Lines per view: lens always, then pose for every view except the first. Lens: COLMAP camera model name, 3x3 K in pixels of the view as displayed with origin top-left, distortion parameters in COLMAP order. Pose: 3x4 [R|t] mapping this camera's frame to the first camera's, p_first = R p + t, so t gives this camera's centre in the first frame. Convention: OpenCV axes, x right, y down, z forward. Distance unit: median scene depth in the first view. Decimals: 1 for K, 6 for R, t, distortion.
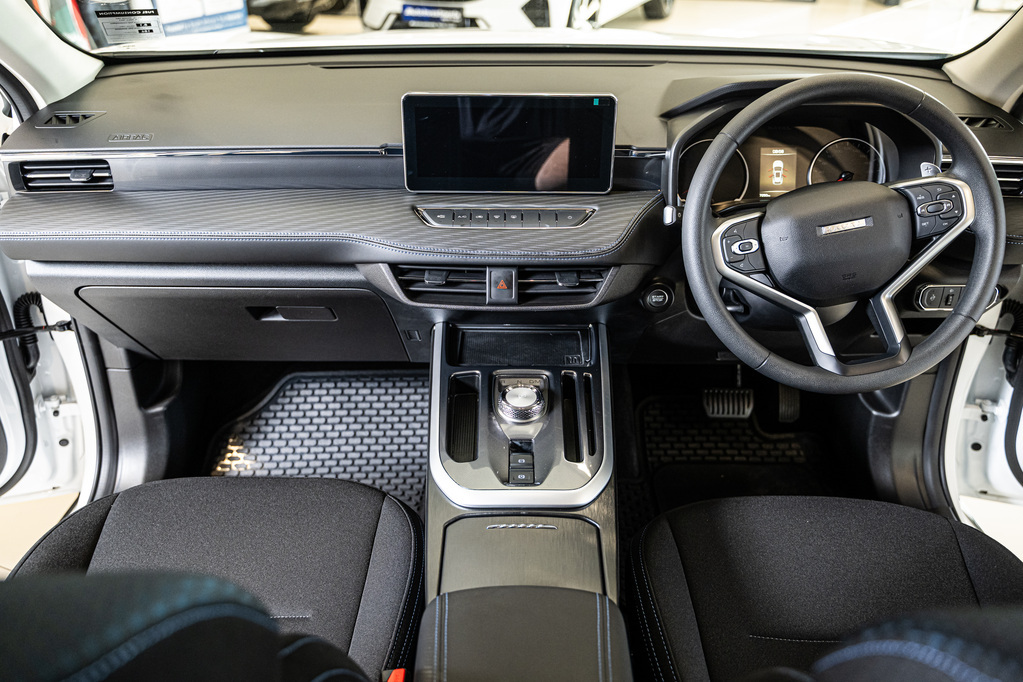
lens RADIAL K [[817.3, 0, 505.8], [0, 817.3, 346.4], [0, 0, 1]] dist [-0.008567, 0.001761]
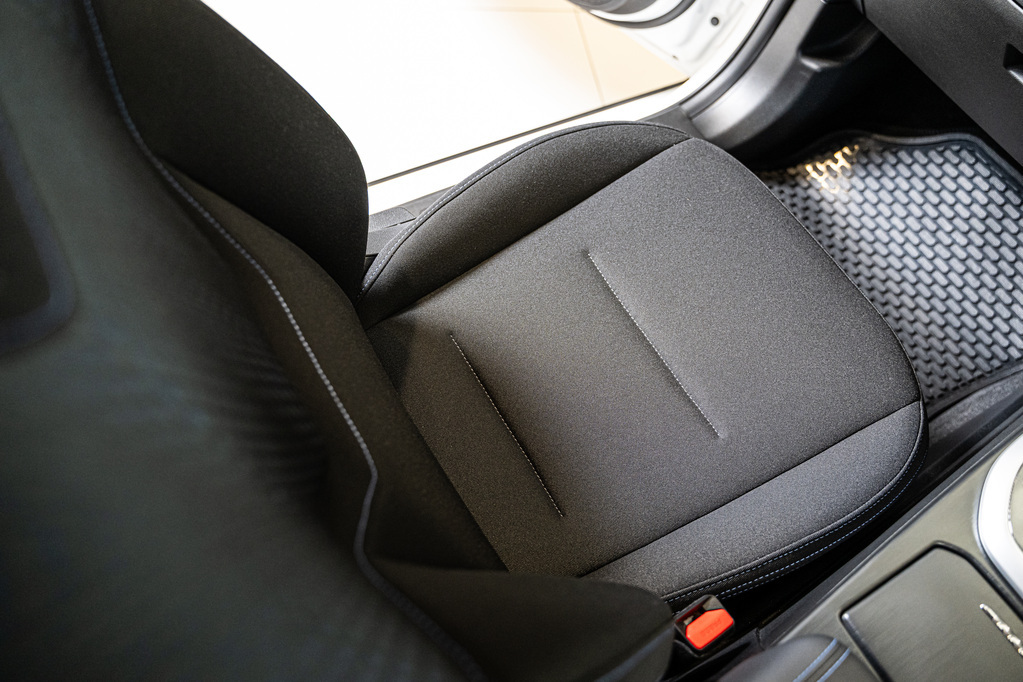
lens RADIAL K [[815.3, 0, 506.7], [0, 815.3, 335.4], [0, 0, 1]] dist [-0.001531, 0.003065]
pose [[0.518907, 0.774170, -0.362486, -0.079242], [-0.549372, 0.626898, 0.552440, -0.029519], [0.654924, -0.087526, 0.750609, 0.165503]]
